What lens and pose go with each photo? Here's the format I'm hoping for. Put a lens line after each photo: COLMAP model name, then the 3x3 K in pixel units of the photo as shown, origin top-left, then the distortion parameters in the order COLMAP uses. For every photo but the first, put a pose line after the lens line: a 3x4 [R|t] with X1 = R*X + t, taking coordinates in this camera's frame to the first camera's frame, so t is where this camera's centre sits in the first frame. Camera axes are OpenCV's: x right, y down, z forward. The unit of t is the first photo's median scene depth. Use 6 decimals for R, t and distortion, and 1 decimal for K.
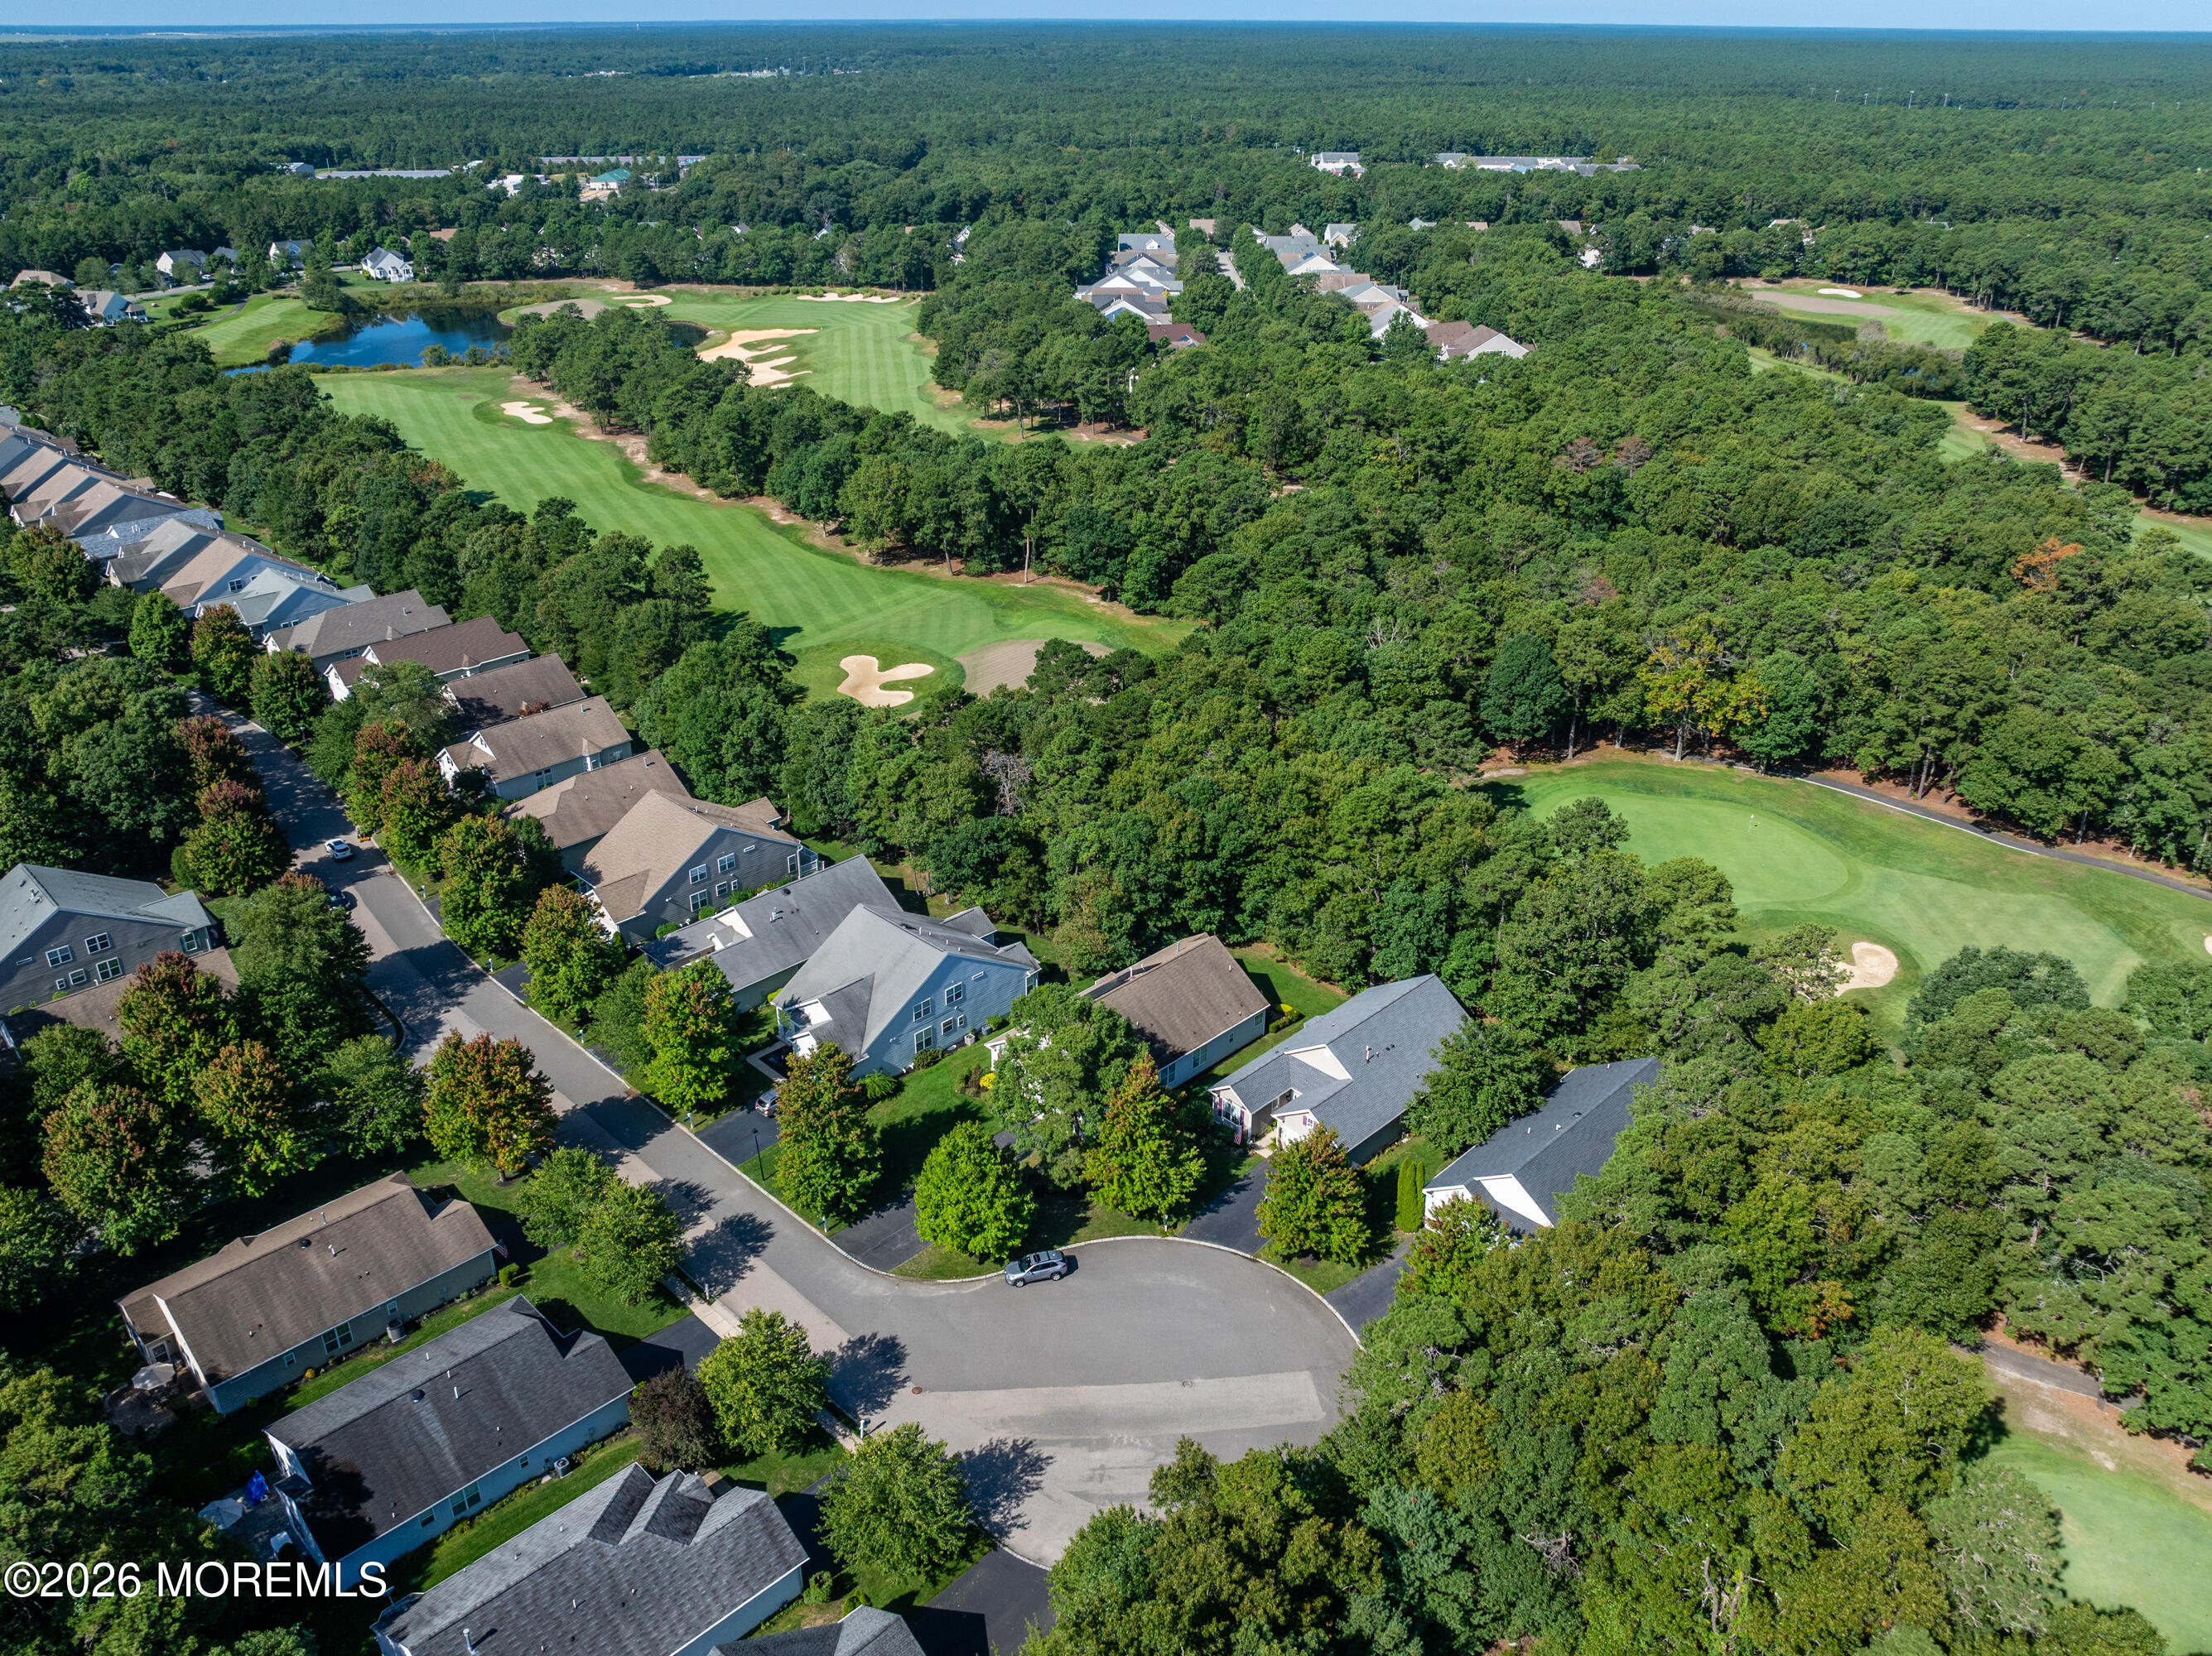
lens RADIAL K [[1559.1, 0, 1101.6], [0, 1559.1, 821.1], [0, 0, 1]] dist [-0.032395, -0.001455]
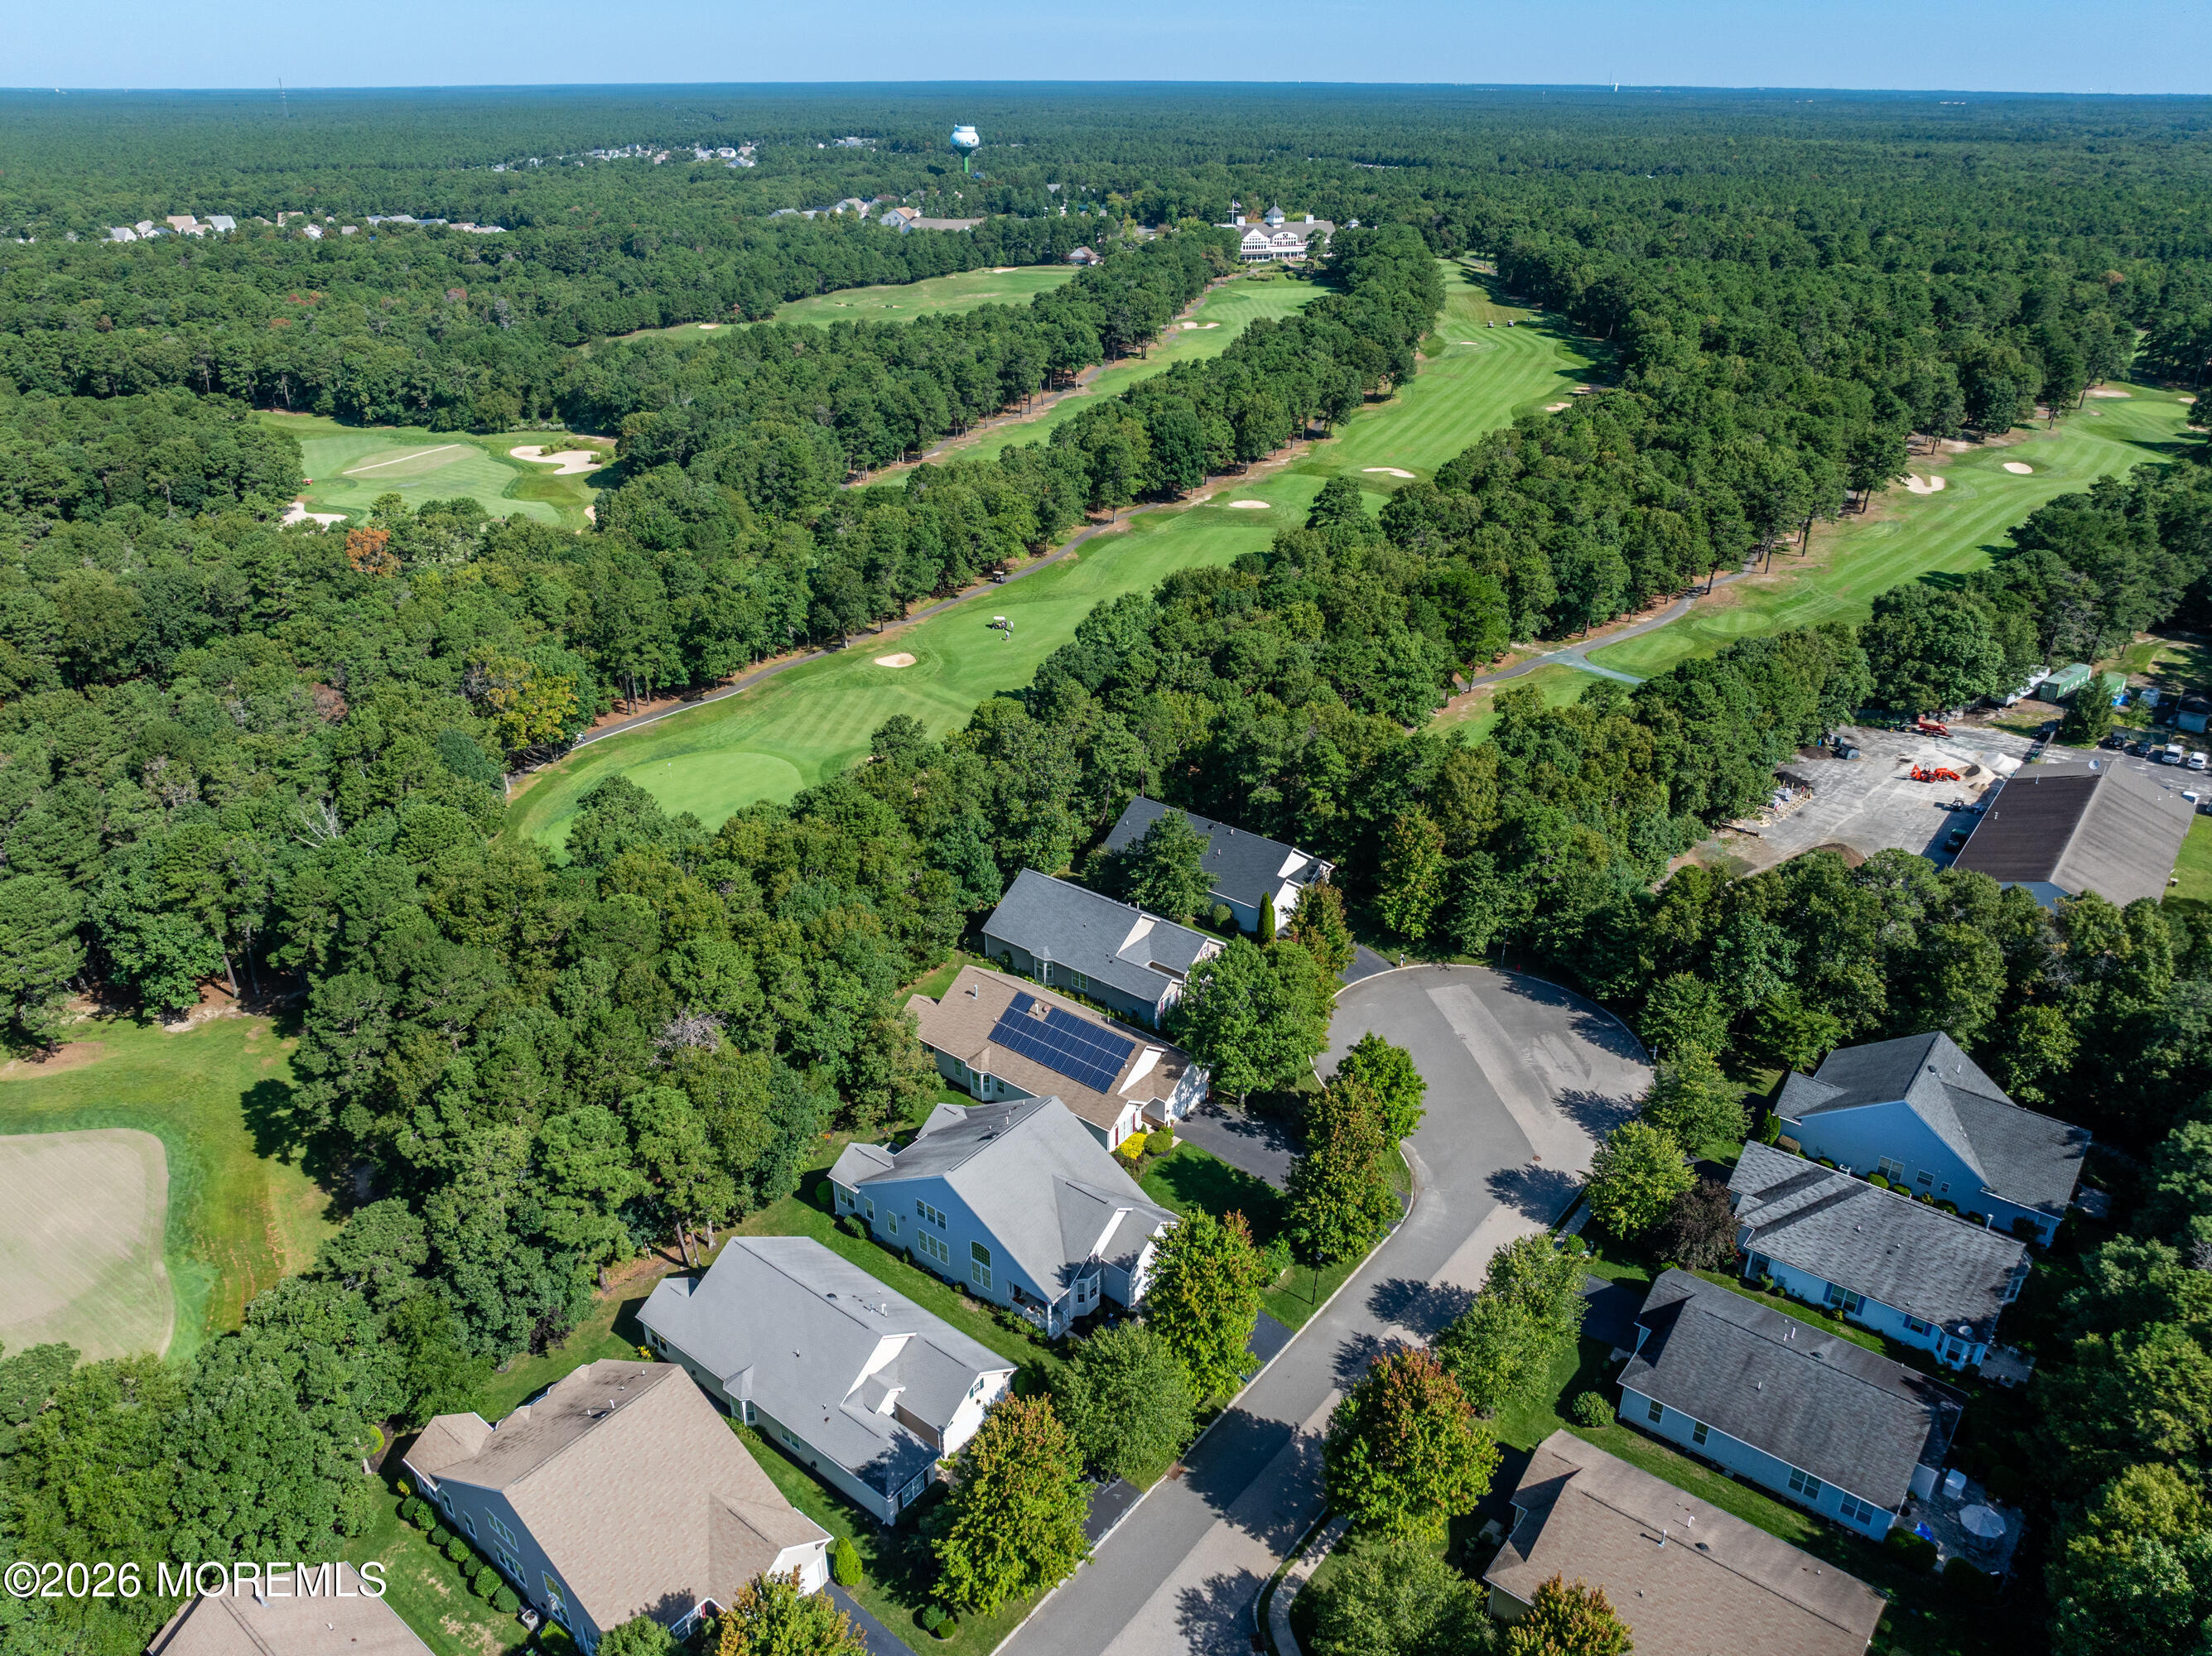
lens RADIAL K [[1563.4, 0, 1102.1], [0, 1563.4, 814.2], [0, 0, 1]] dist [-0.033889, -0.006126]
pose [[-0.094851, -0.436980, 0.894456, -1.064985], [0.433267, 0.790823, 0.432295, -0.528366], [-0.896261, 0.428542, 0.114319, 1.045812]]
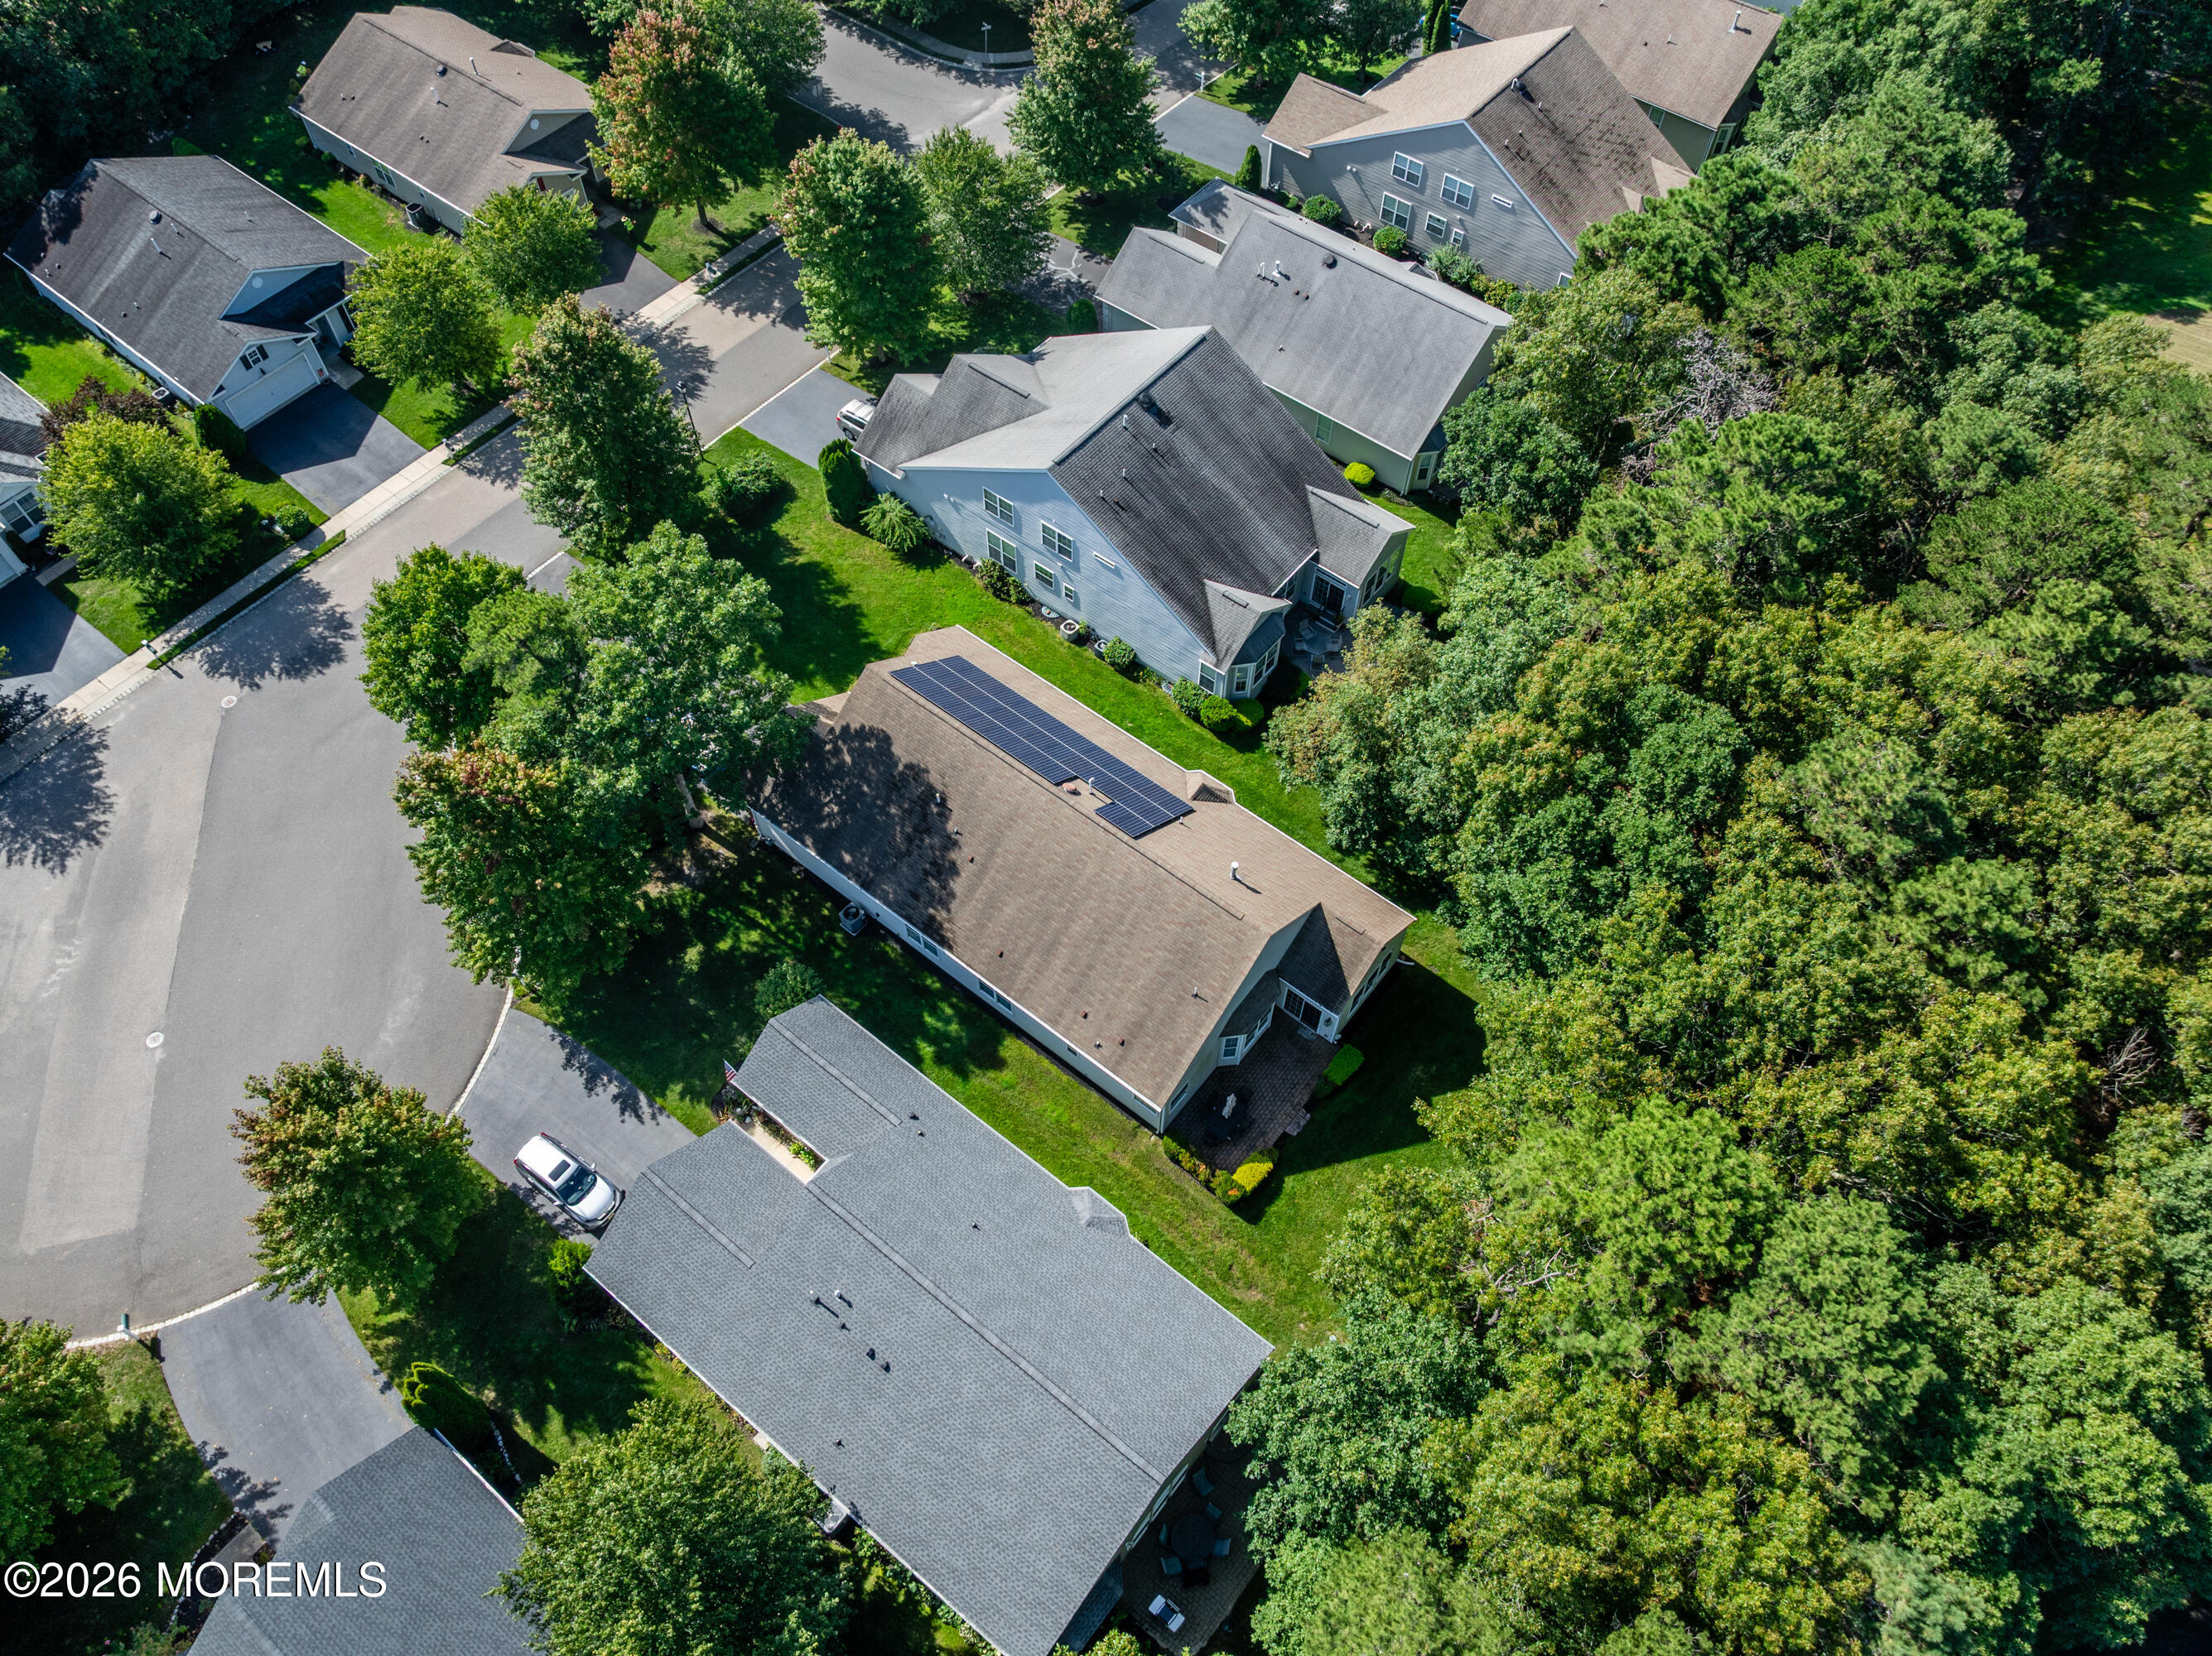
lens RADIAL K [[1559.1, 0, 1101.6], [0, 1559.1, 821.1], [0, 0, 1]] dist [-0.032395, -0.001455]
pose [[0.095056, 0.822484, -0.560789, 0.362340], [-0.434398, 0.541146, 0.720042, -0.289269], [0.895691, 0.175161, 0.408724, 1.074085]]
